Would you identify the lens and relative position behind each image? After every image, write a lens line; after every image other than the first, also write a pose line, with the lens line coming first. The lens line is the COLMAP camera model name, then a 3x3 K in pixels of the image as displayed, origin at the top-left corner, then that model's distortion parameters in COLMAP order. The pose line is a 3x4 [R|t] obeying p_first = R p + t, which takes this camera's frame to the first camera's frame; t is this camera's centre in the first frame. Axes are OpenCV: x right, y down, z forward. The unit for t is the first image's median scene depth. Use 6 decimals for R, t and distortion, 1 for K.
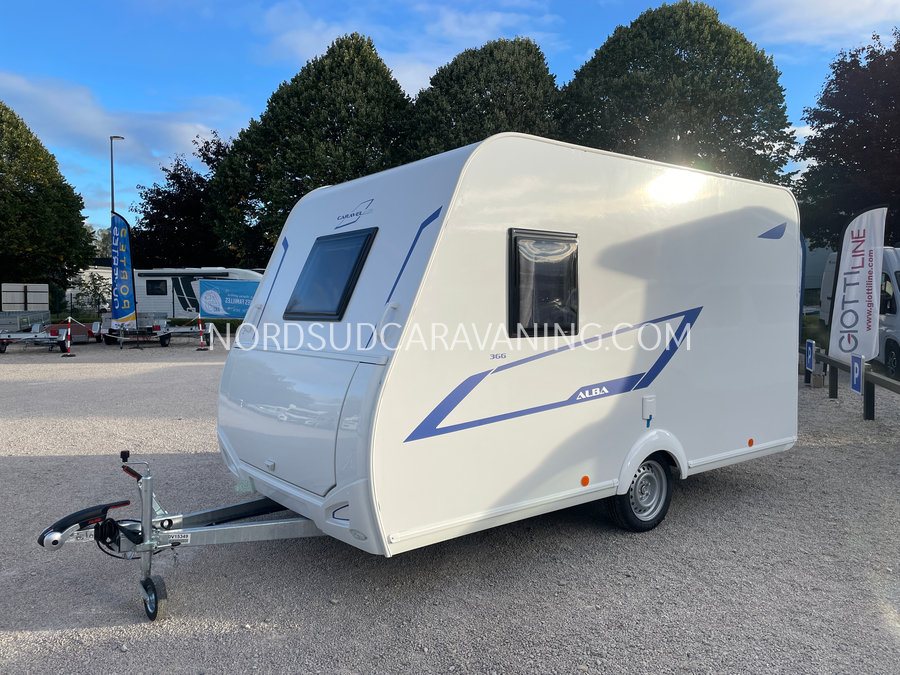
lens RADIAL K [[678.6, 0, 450.3], [0, 678.6, 332.5], [0, 0, 1]] dist [0.063163, -0.084163]
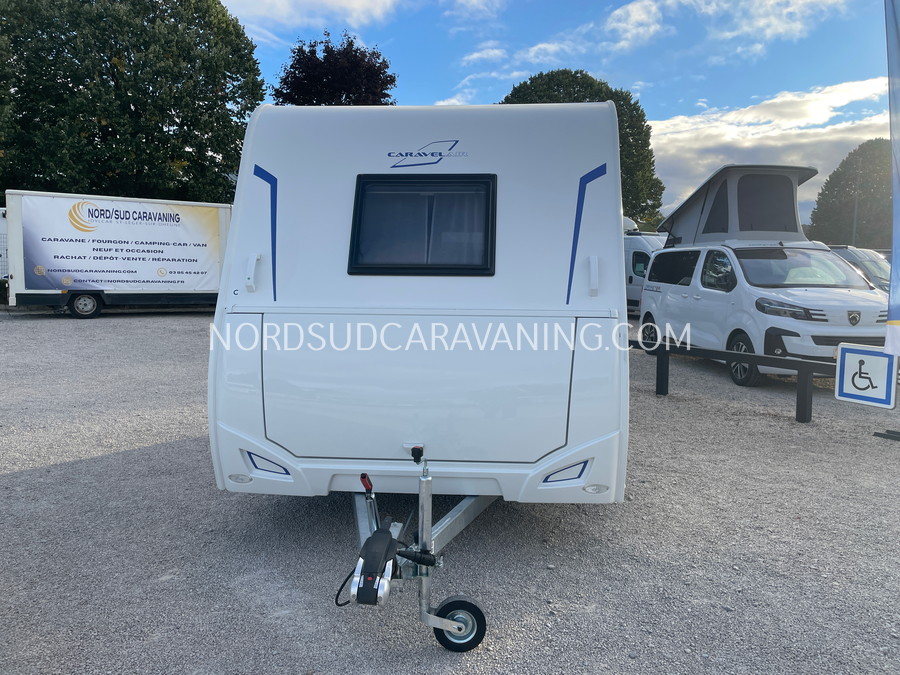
lens RADIAL K [[678.6, 0, 453.0], [0, 678.6, 337.4], [0, 0, 1]] dist [0.063163, -0.084163]
pose [[0.676318, -0.060642, 0.734109, -0.732037], [0.015955, 0.997578, 0.067707, 0.002245], [-0.736437, -0.034079, 0.675647, 0.356885]]
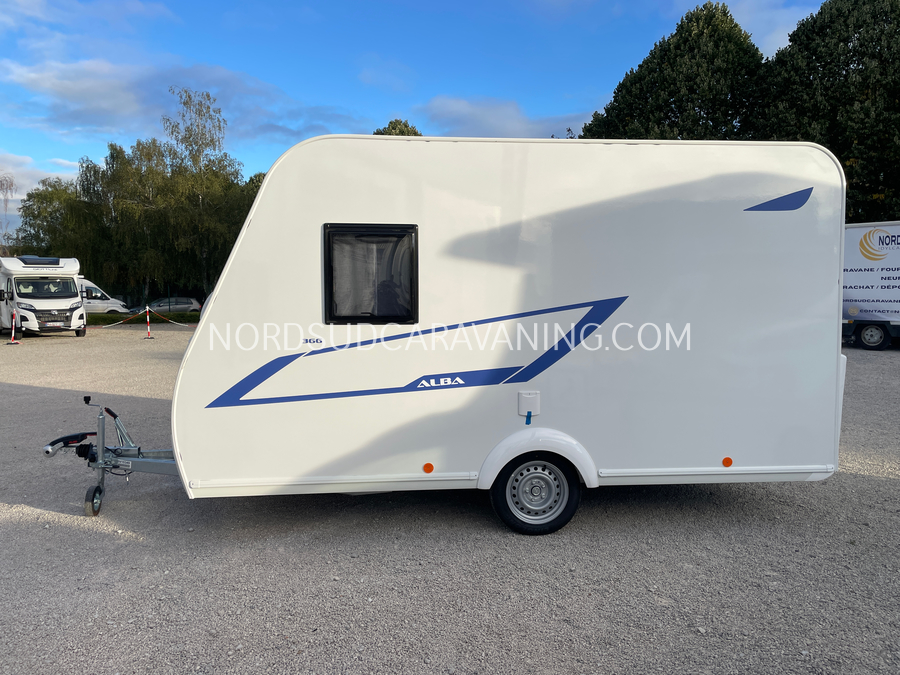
lens RADIAL K [[678.6, 0, 455.7], [0, 678.6, 332.9], [0, 0, 1]] dist [0.063163, -0.084163]
pose [[0.841771, 0.030332, -0.538983, 0.697041], [-0.020972, 0.999504, 0.023495, -0.007349], [0.539428, -0.008474, 0.841989, 0.155380]]
